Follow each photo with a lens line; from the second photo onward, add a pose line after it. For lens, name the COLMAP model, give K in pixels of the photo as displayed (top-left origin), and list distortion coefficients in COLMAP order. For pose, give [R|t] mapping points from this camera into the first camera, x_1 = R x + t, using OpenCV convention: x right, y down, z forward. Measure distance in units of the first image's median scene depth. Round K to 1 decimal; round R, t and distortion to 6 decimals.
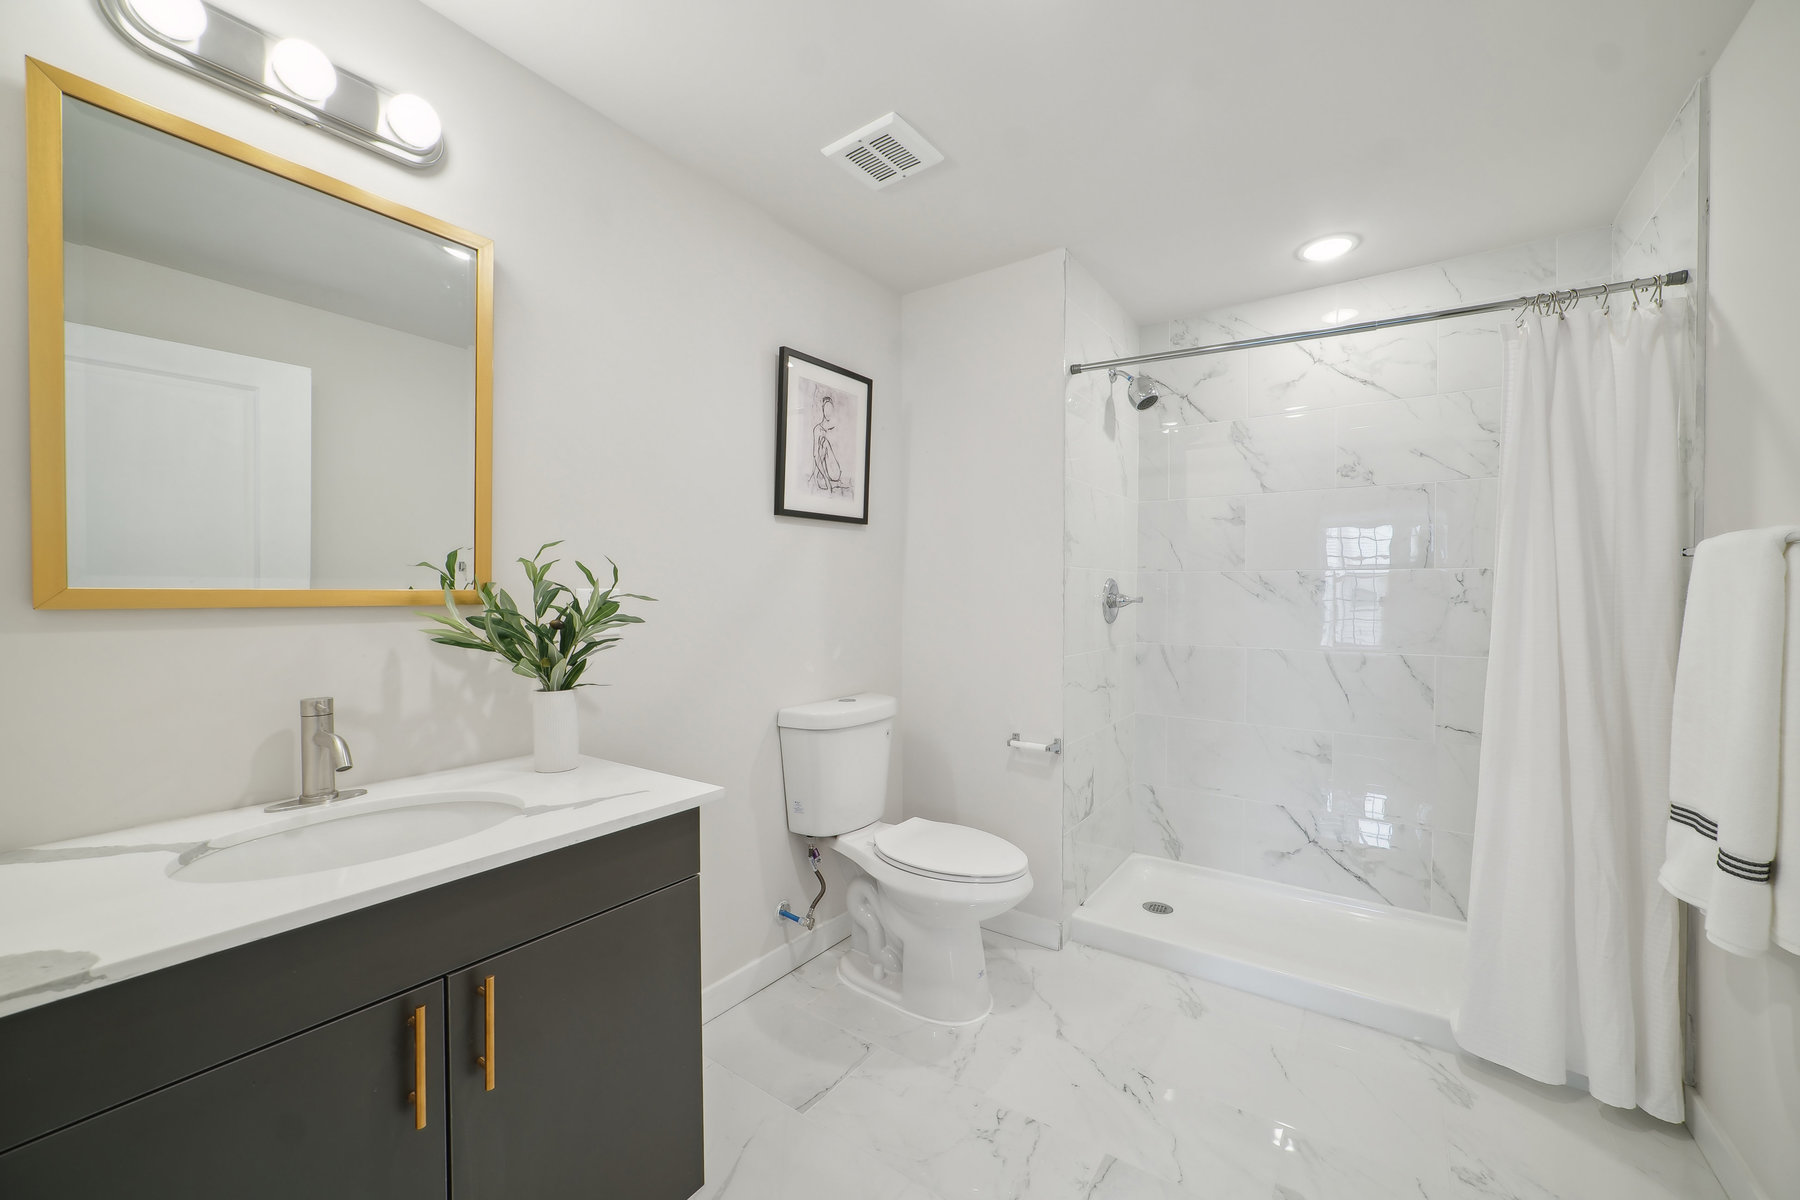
lens RADIAL K [[708.6, 0, 885.5], [0, 708.6, 597.0], [0, 0, 1]] dist [-0.017307, 0.004602]
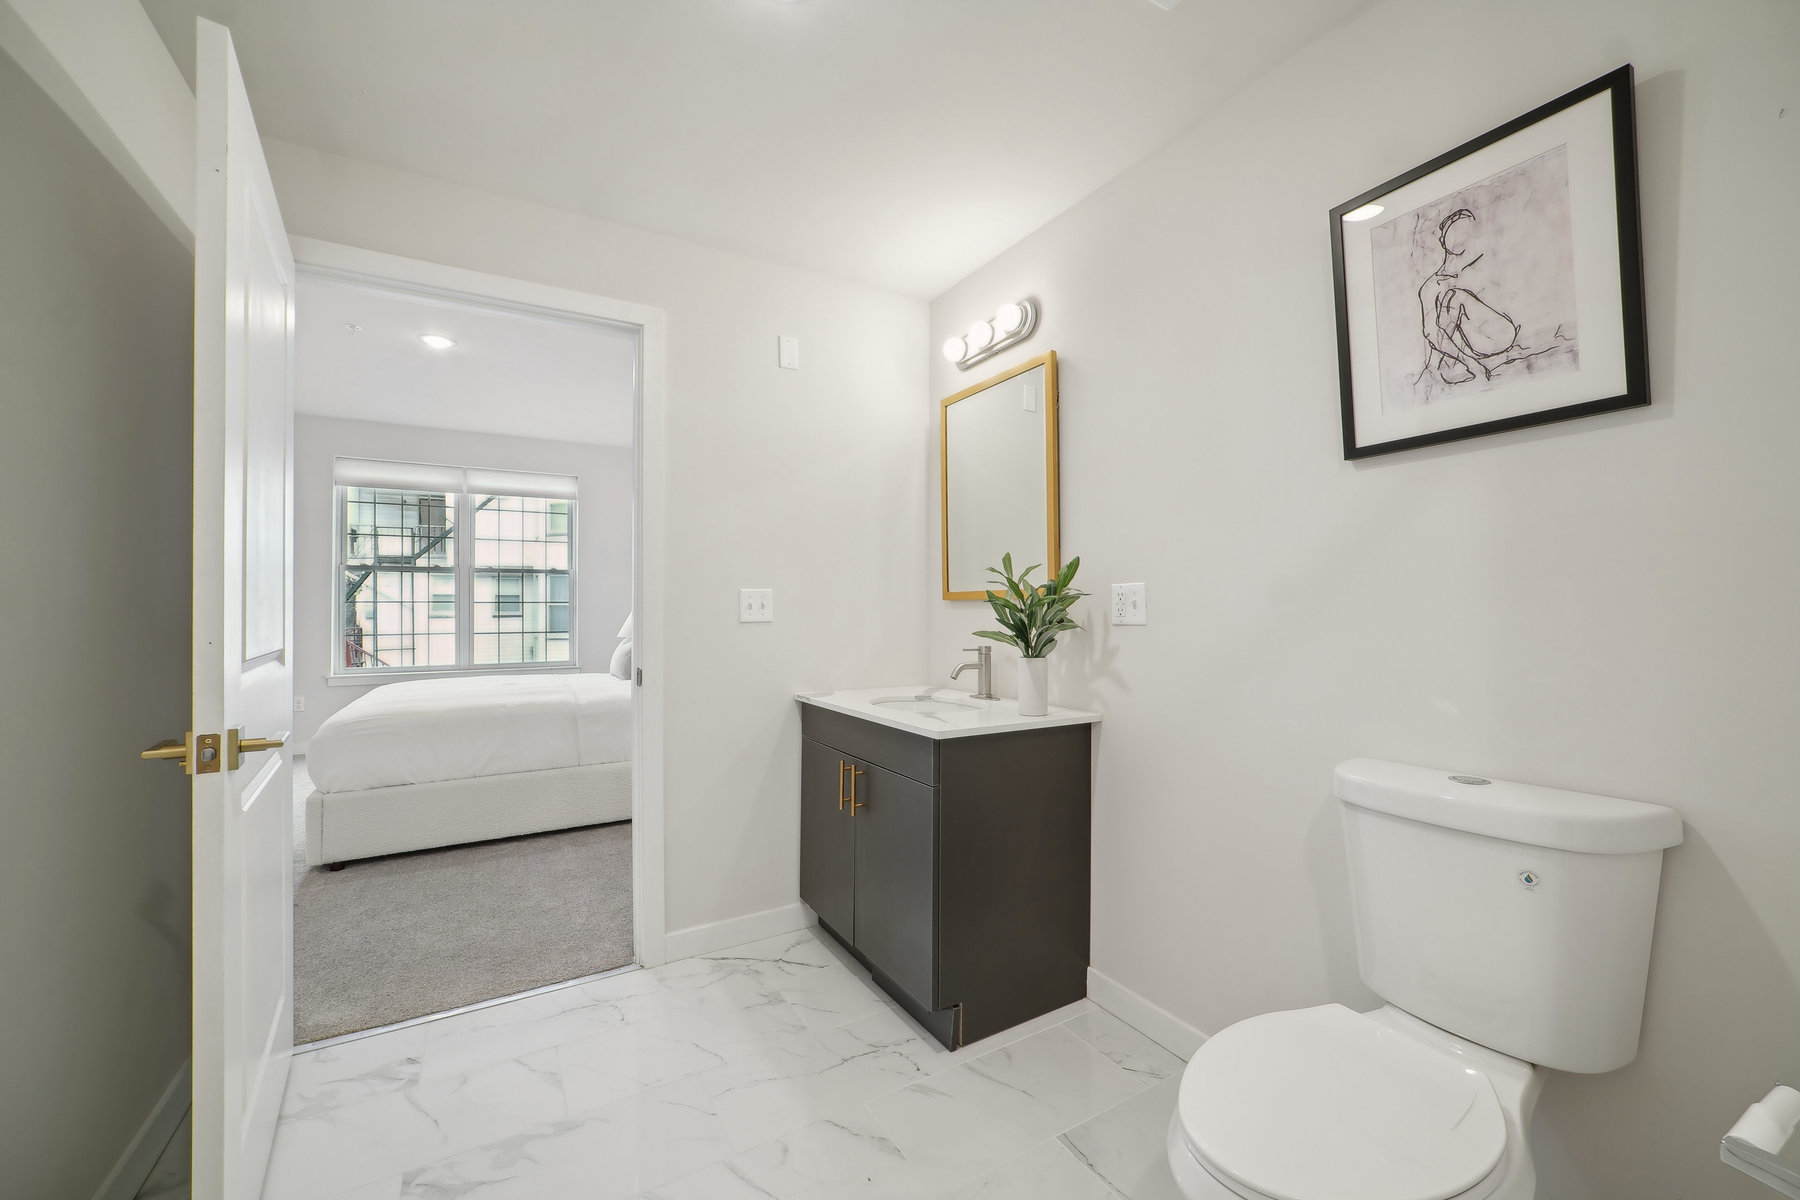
lens RADIAL K [[708.6, 0, 900.6], [0, 708.6, 598.9], [0, 0, 1]] dist [-0.017307, 0.004602]
pose [[-0.390219, -0.015552, -0.920591, 0.575937], [-0.000593, 0.999861, -0.016640, 0.023855], [0.920722, -0.005947, -0.390174, 0.814473]]
